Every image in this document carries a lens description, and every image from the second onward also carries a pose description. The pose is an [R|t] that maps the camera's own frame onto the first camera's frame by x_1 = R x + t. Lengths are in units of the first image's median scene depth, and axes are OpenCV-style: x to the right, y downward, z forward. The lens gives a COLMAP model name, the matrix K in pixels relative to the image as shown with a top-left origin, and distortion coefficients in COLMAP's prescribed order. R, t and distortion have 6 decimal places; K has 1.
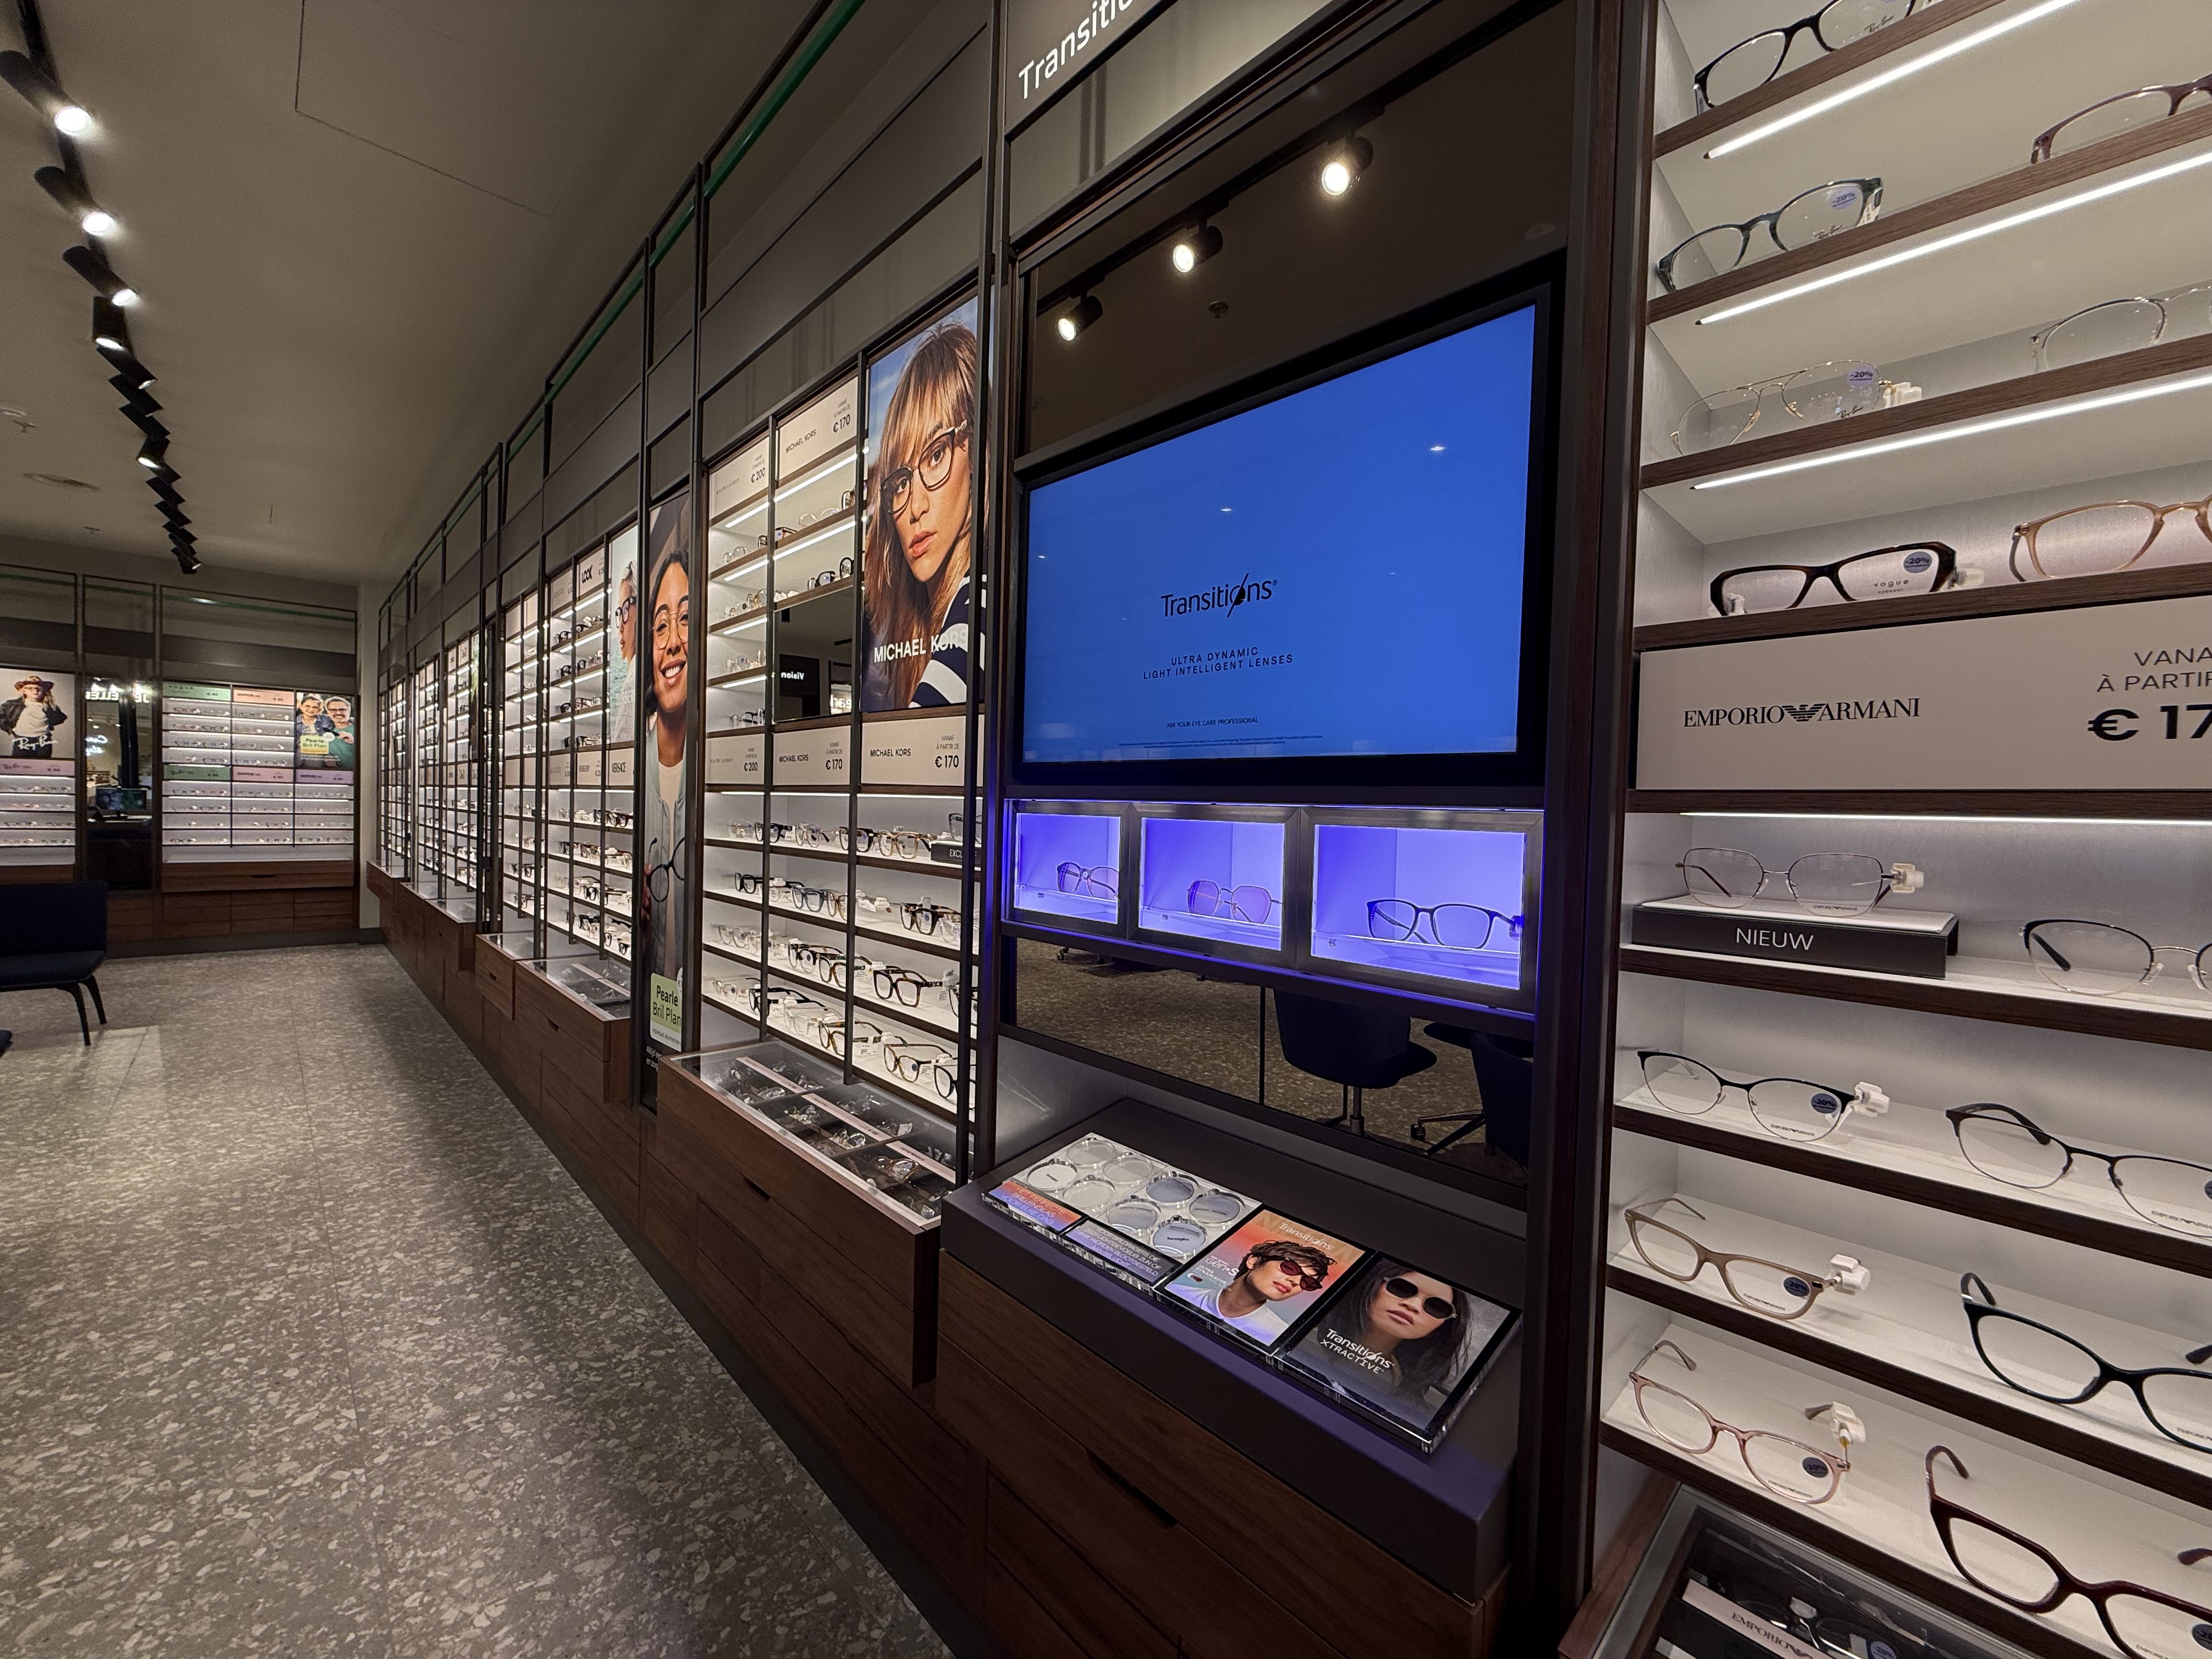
lens RADIAL K [[879.1, 0, 1100.1], [0, 879.1, 826.5], [0, 0, 1]] dist [0.001608, -0.000169]
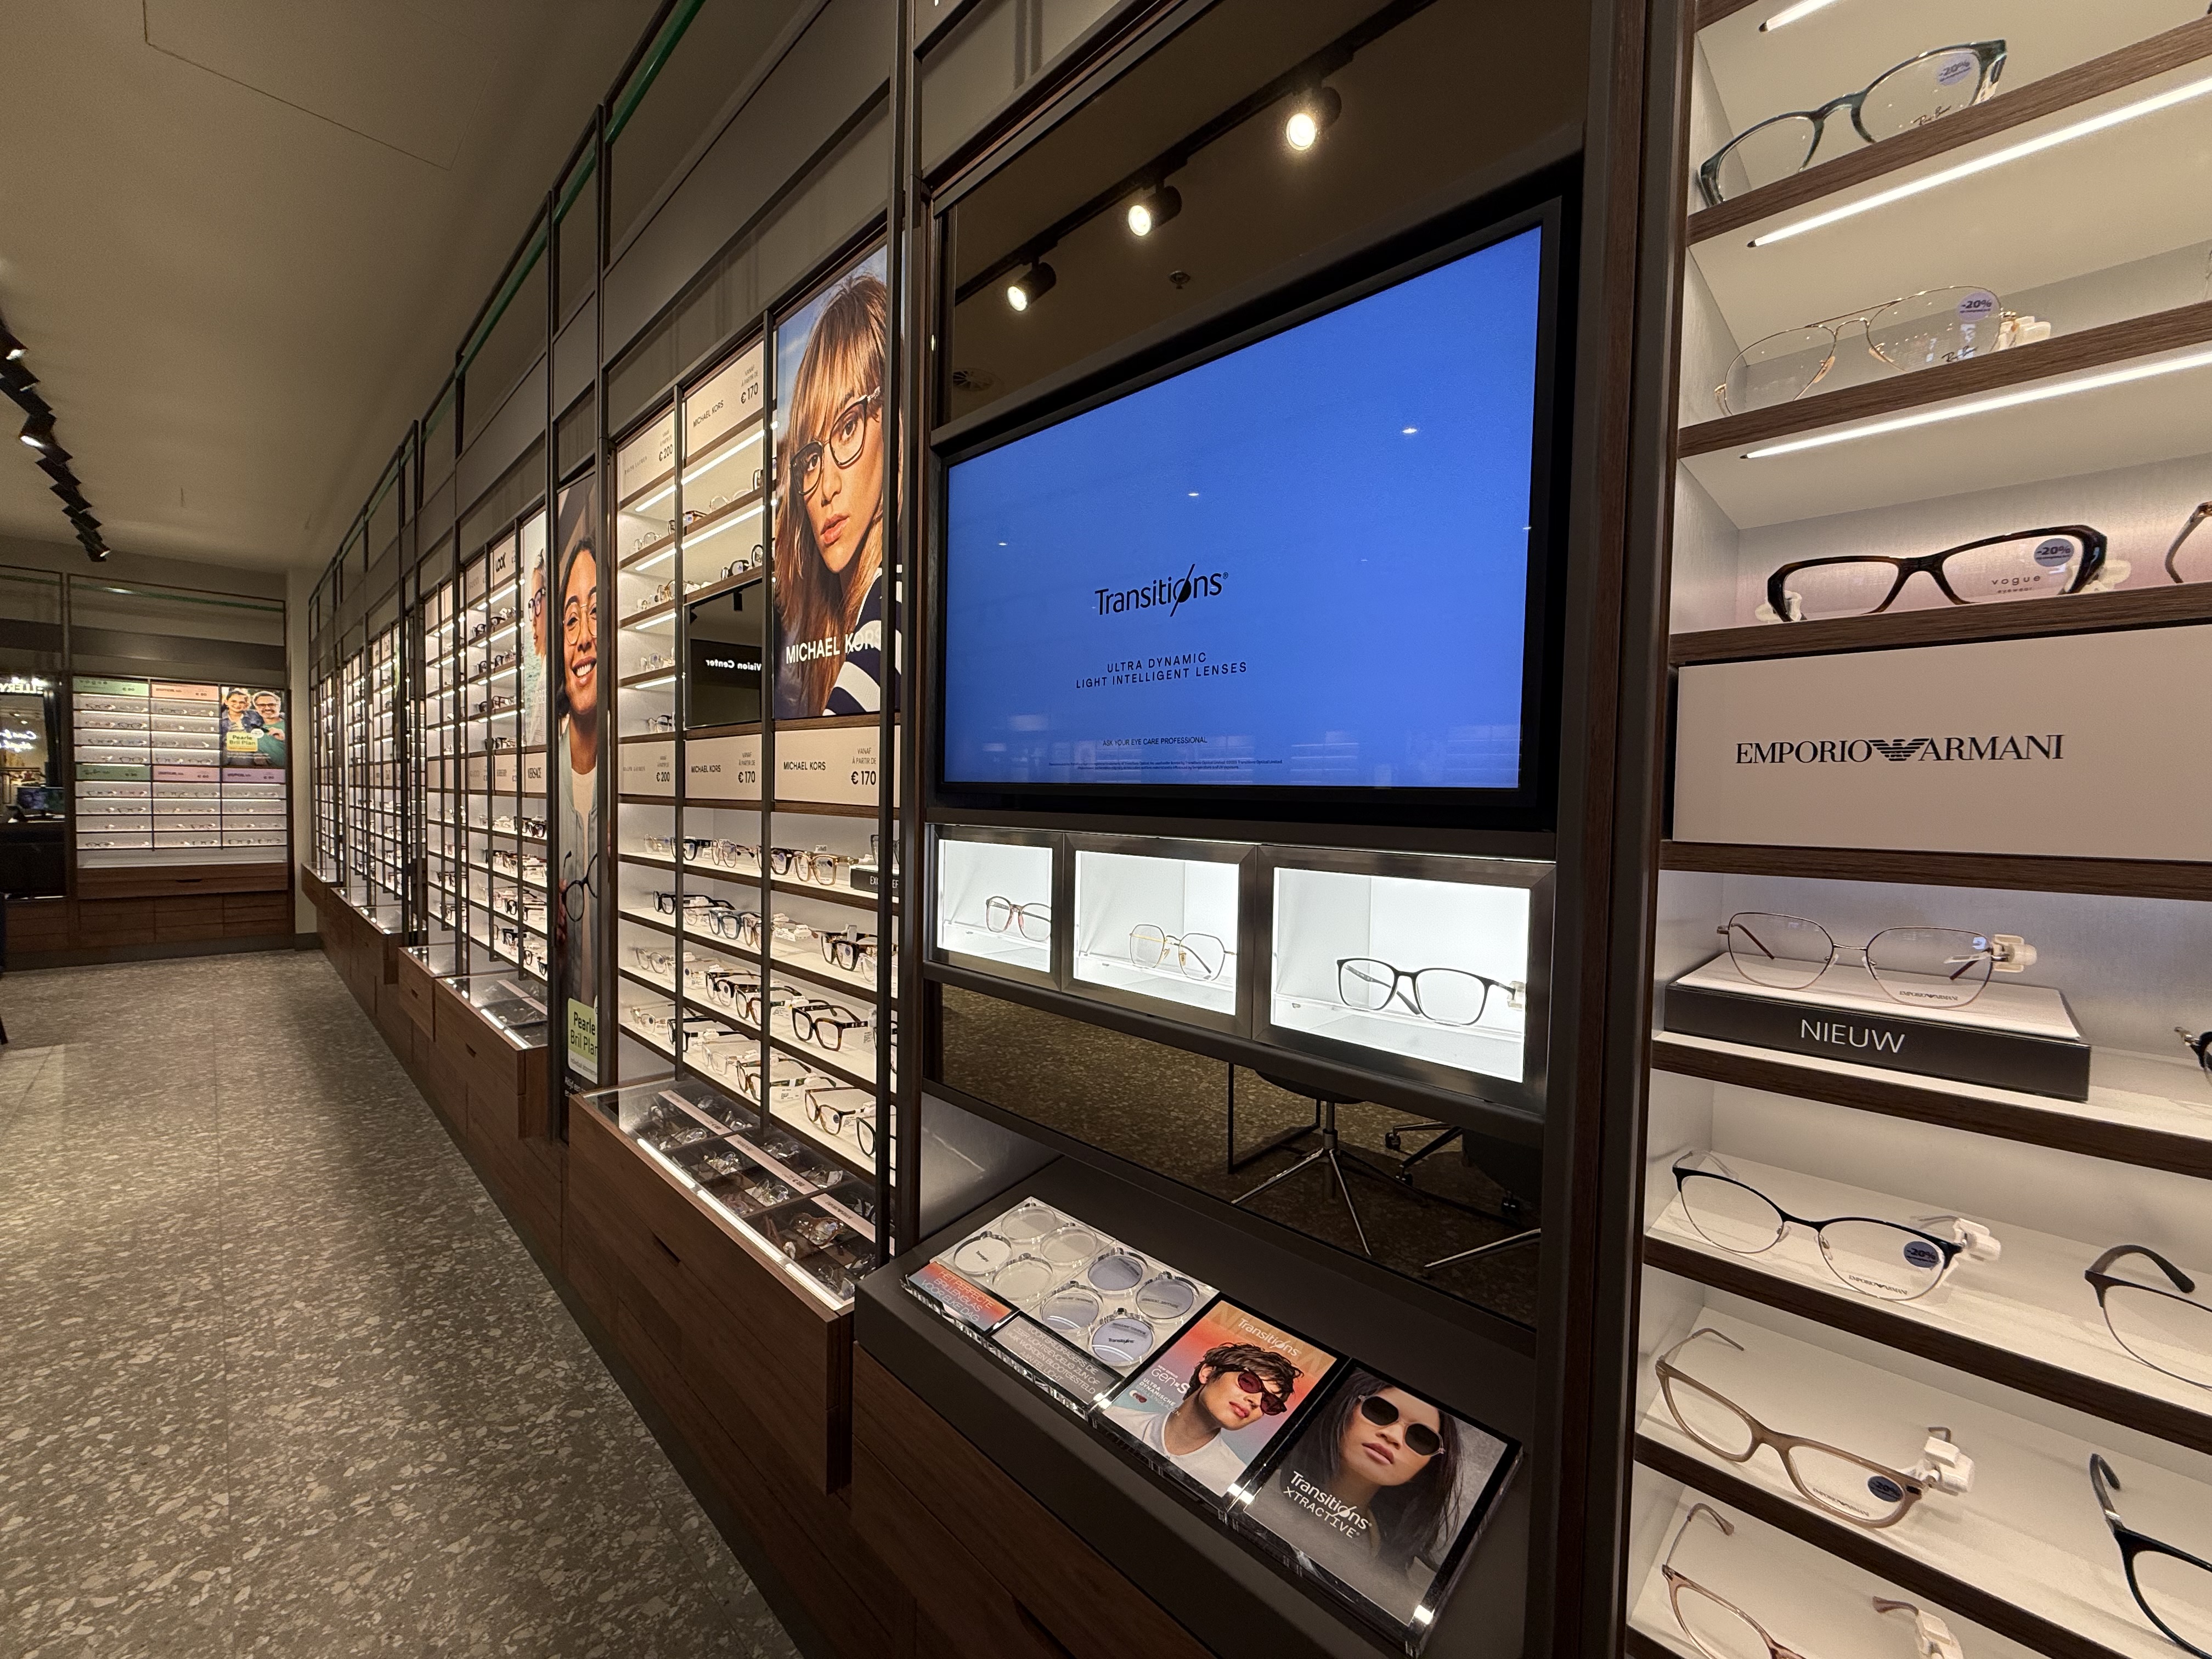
lens RADIAL K [[879.1, 0, 1099.6], [0, 879.1, 826.2], [0, 0, 1]] dist [0.001608, -0.000169]
pose [[0.999573, -0.009329, 0.027693, 0.028815], [0.008942, 0.999861, 0.014065, -0.027707], [-0.027821, -0.013811, 0.999518, 0.088063]]
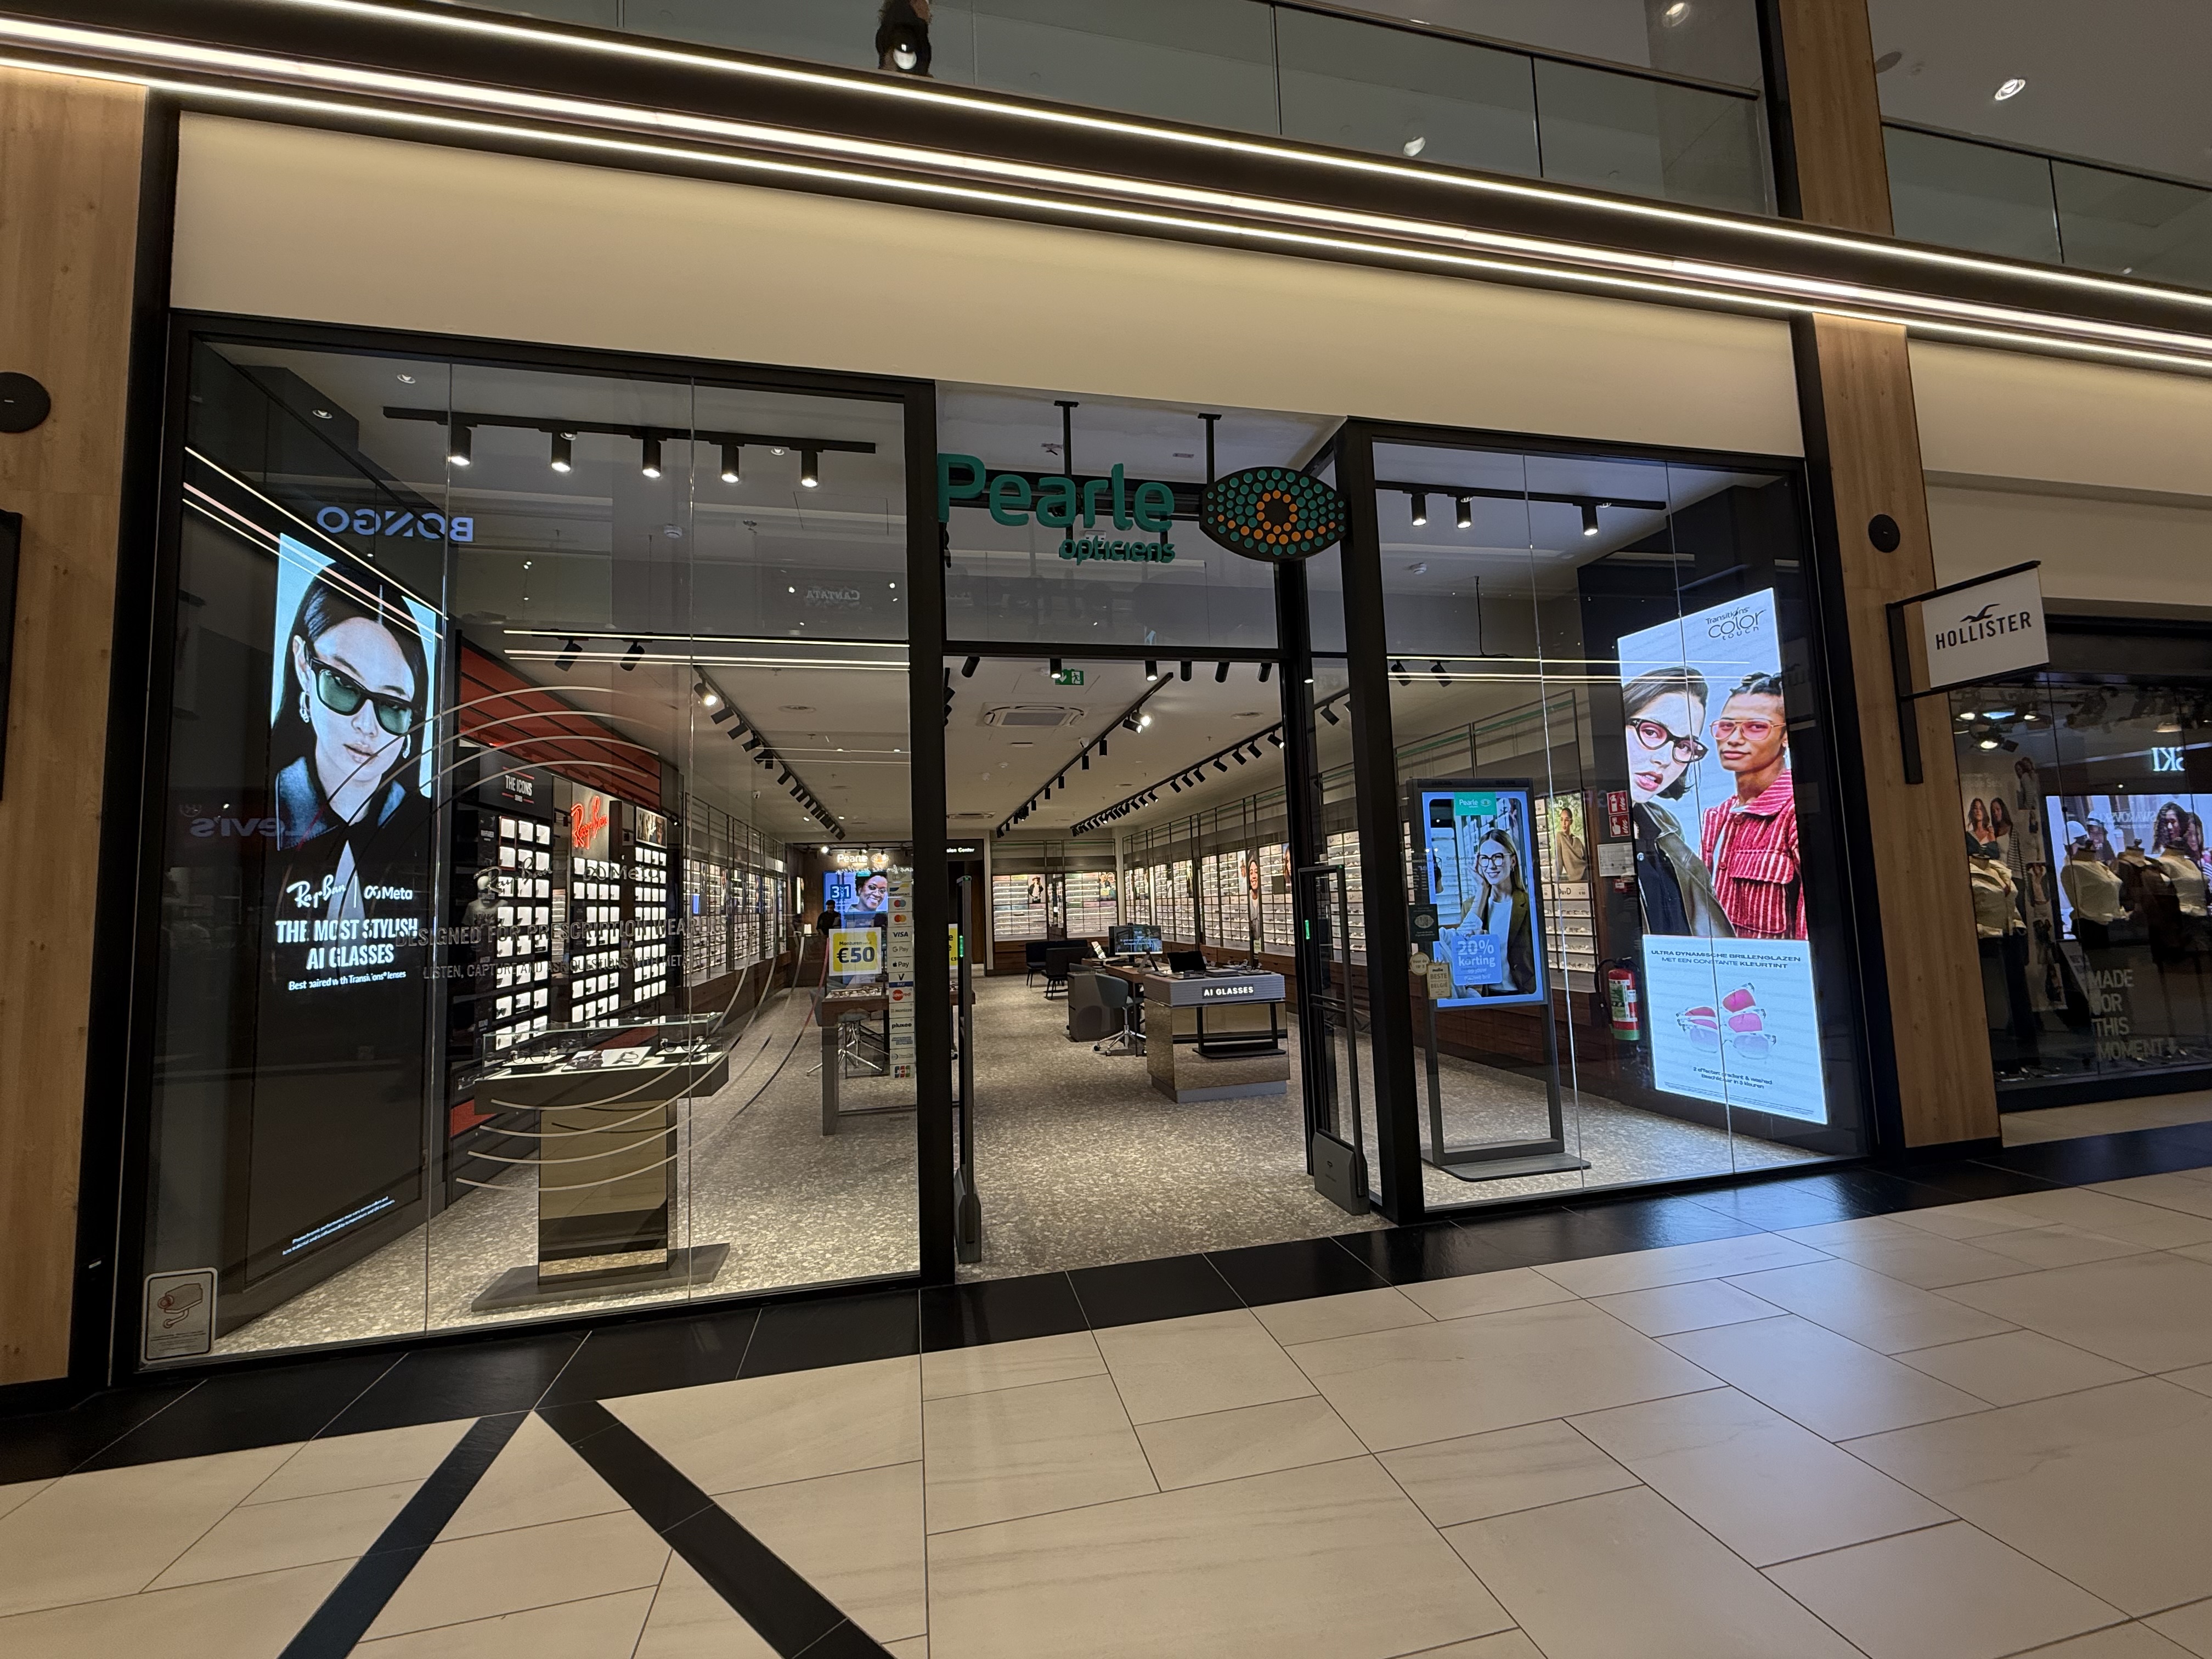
lens RADIAL K [[879.1, 0, 1101.0], [0, 879.1, 825.5], [0, 0, 1]] dist [0.001608, -0.000169]
pose [[0.852976, -0.102633, -0.511760, 1.880778], [0.047933, 0.991737, -0.119000, 0.092724], [0.519745, 0.076974, 0.850847, -5.123179]]
